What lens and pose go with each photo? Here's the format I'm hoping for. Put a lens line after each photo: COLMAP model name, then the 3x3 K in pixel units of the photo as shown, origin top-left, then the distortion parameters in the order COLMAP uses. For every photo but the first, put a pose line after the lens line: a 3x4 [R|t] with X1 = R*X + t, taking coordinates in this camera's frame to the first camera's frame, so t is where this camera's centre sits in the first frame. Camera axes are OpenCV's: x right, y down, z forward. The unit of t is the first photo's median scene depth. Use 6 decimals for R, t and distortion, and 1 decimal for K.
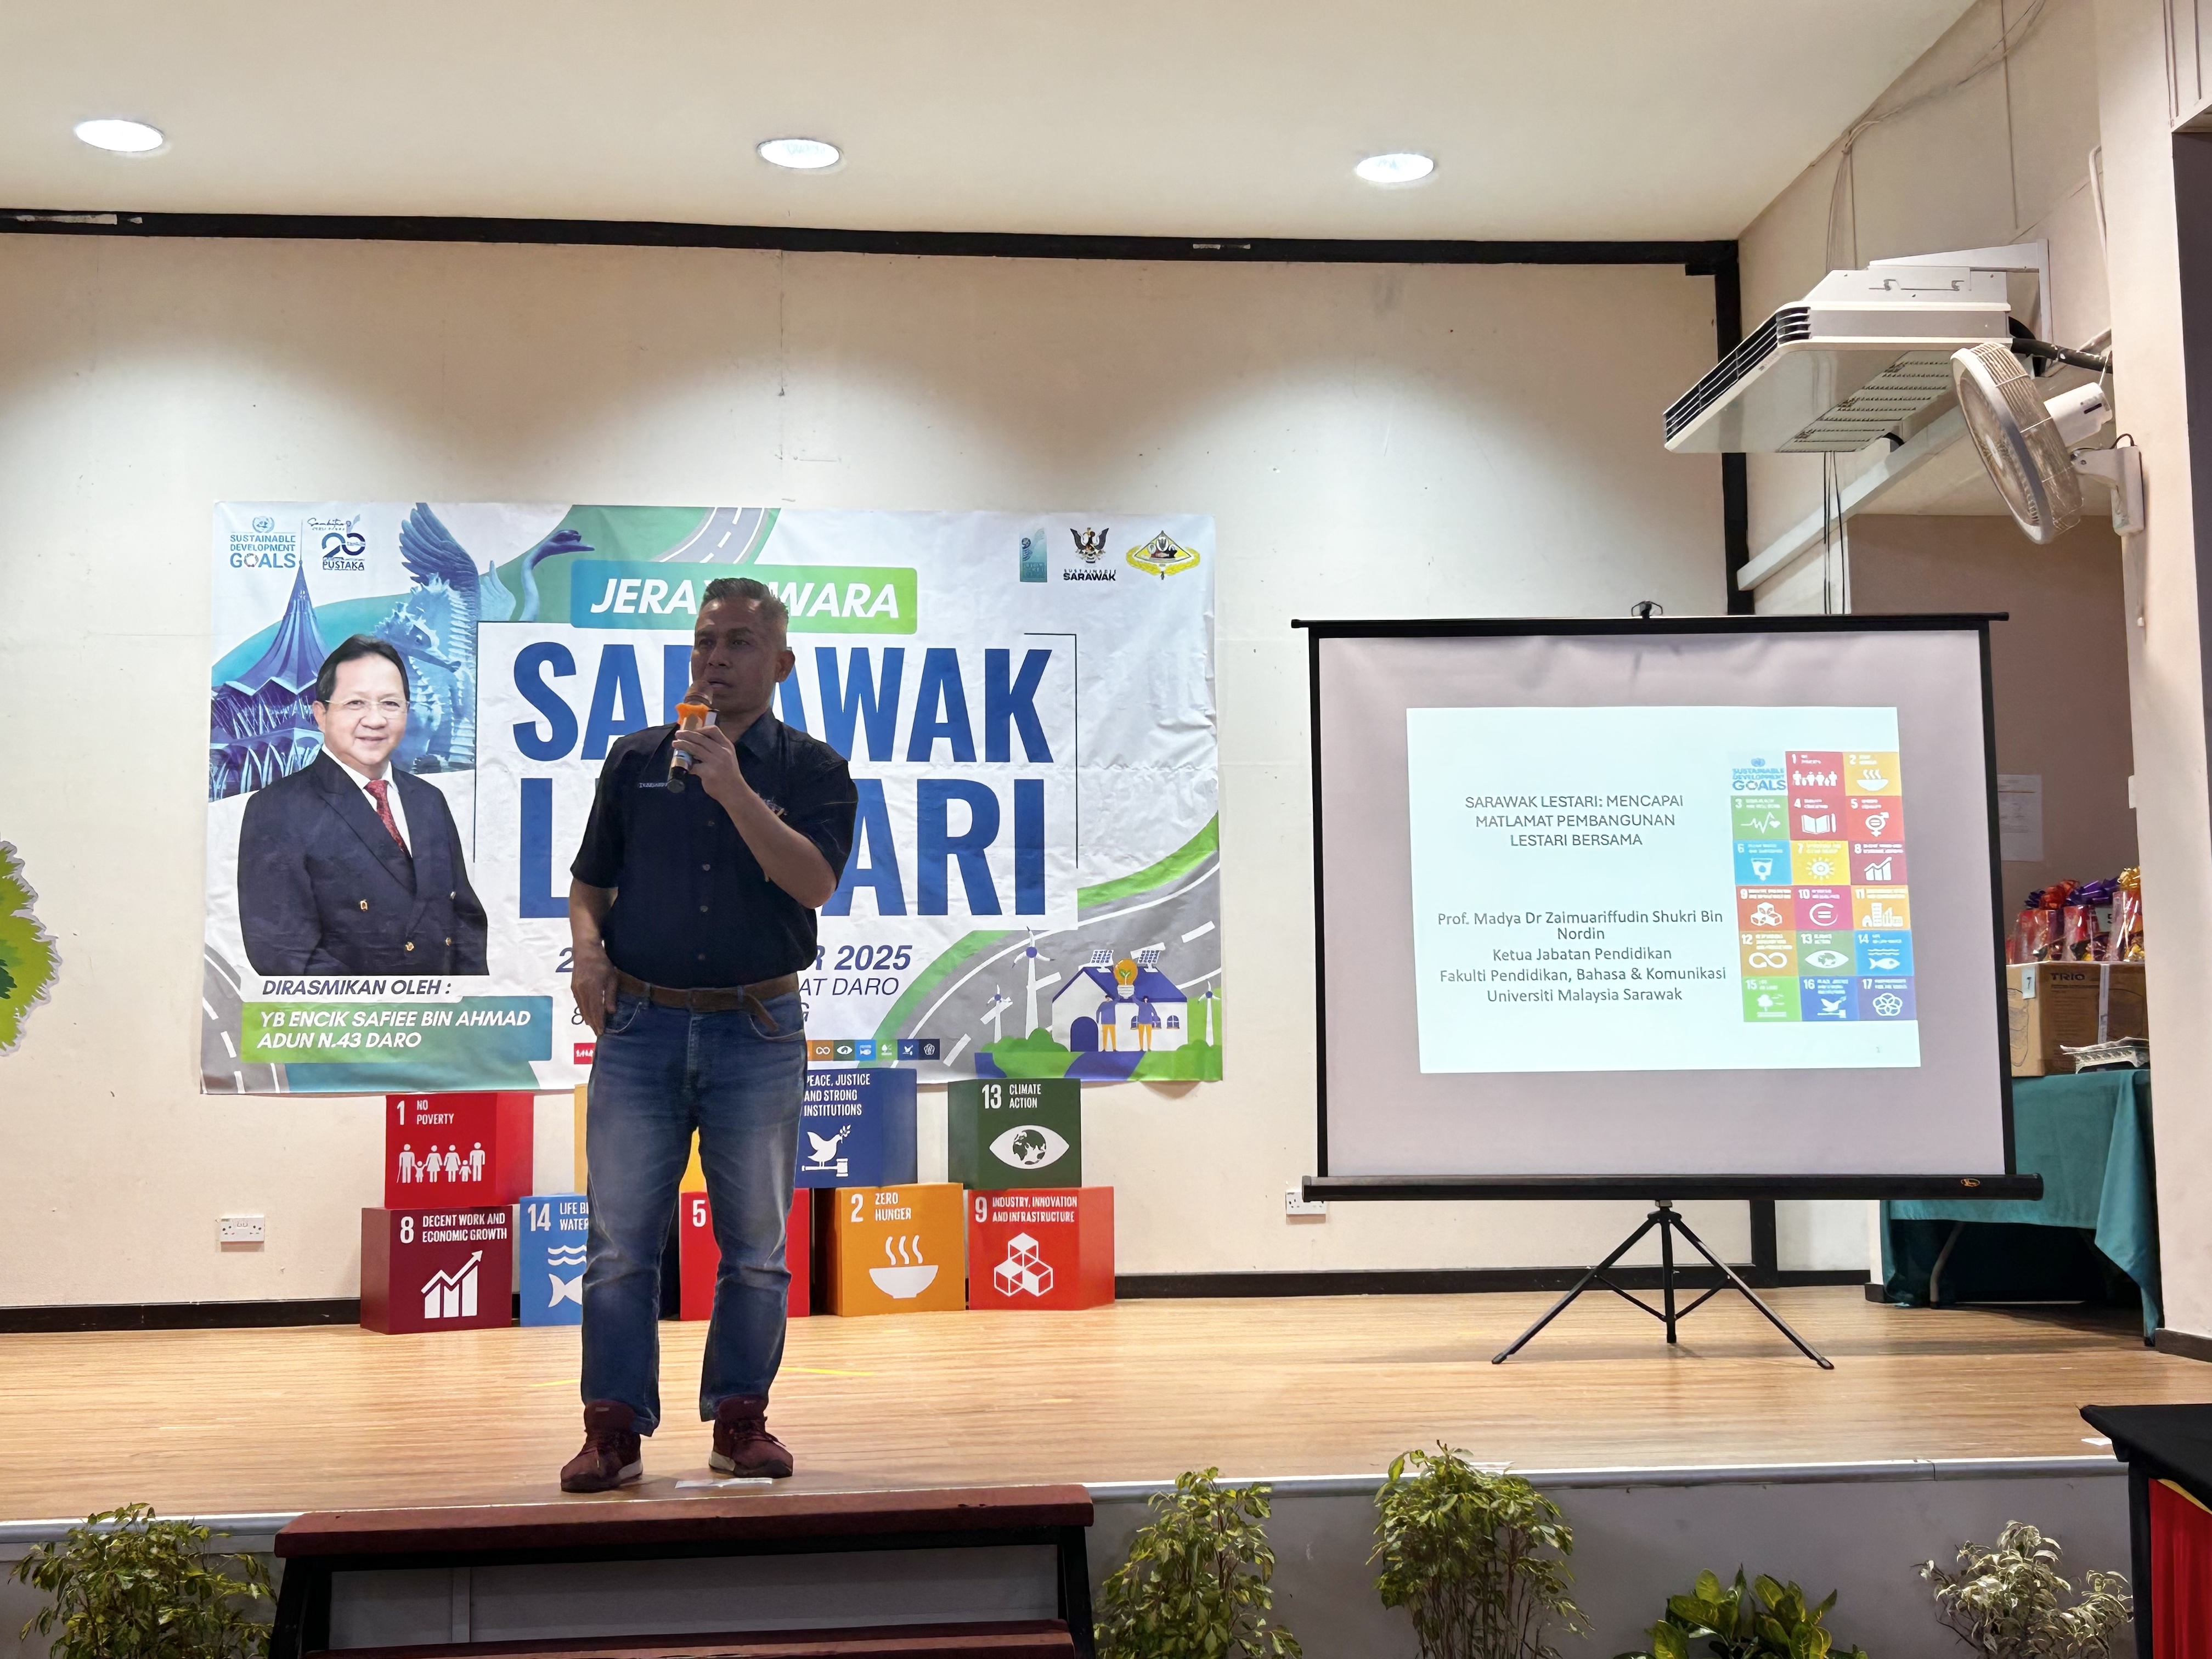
lens RADIAL K [[2704.5, 0, 1106.0], [0, 2704.5, 834.7], [0, 0, 1]] dist [0.078393, 0.000000]
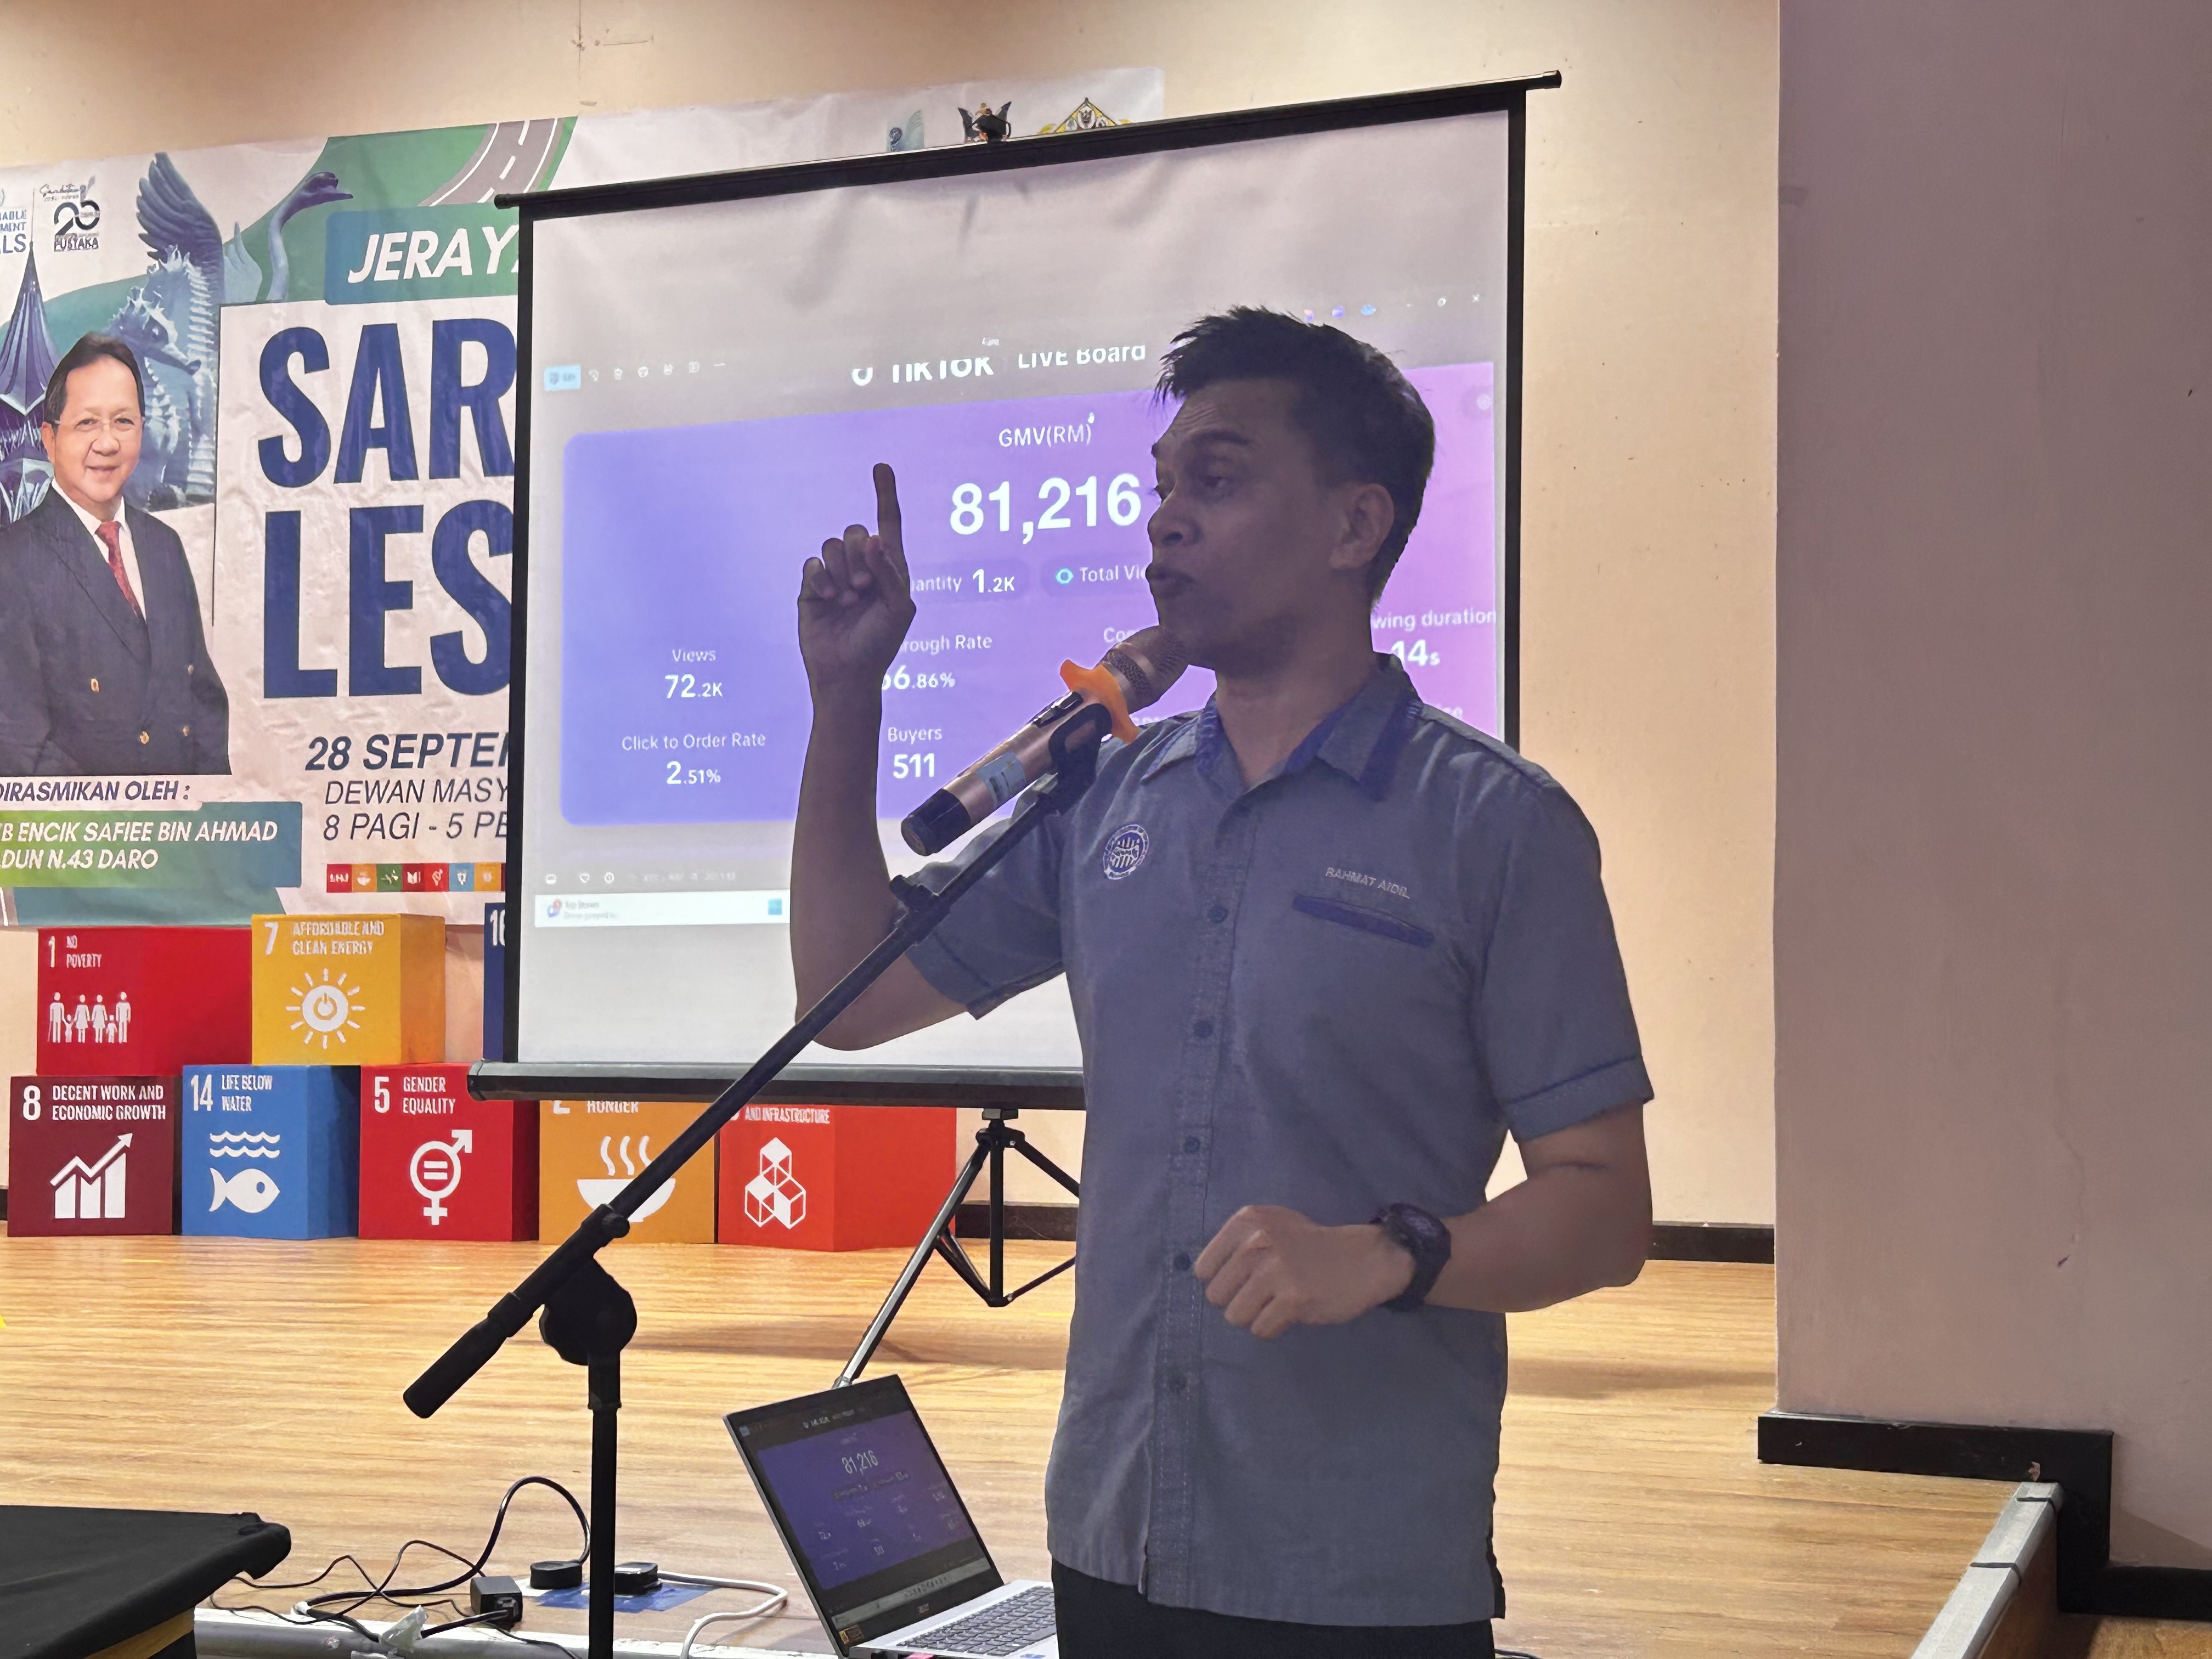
lens RADIAL K [[3478.2, 0, 1105.1], [0, 3478.2, 818.3], [0, 0, 1]] dist [0.108803, 0.000000]
pose [[0.886932, -0.004909, -0.461874, 0.440048], [0.030031, 0.998441, 0.047055, 0.025321], [0.460923, -0.055605, 0.885697, 0.246268]]
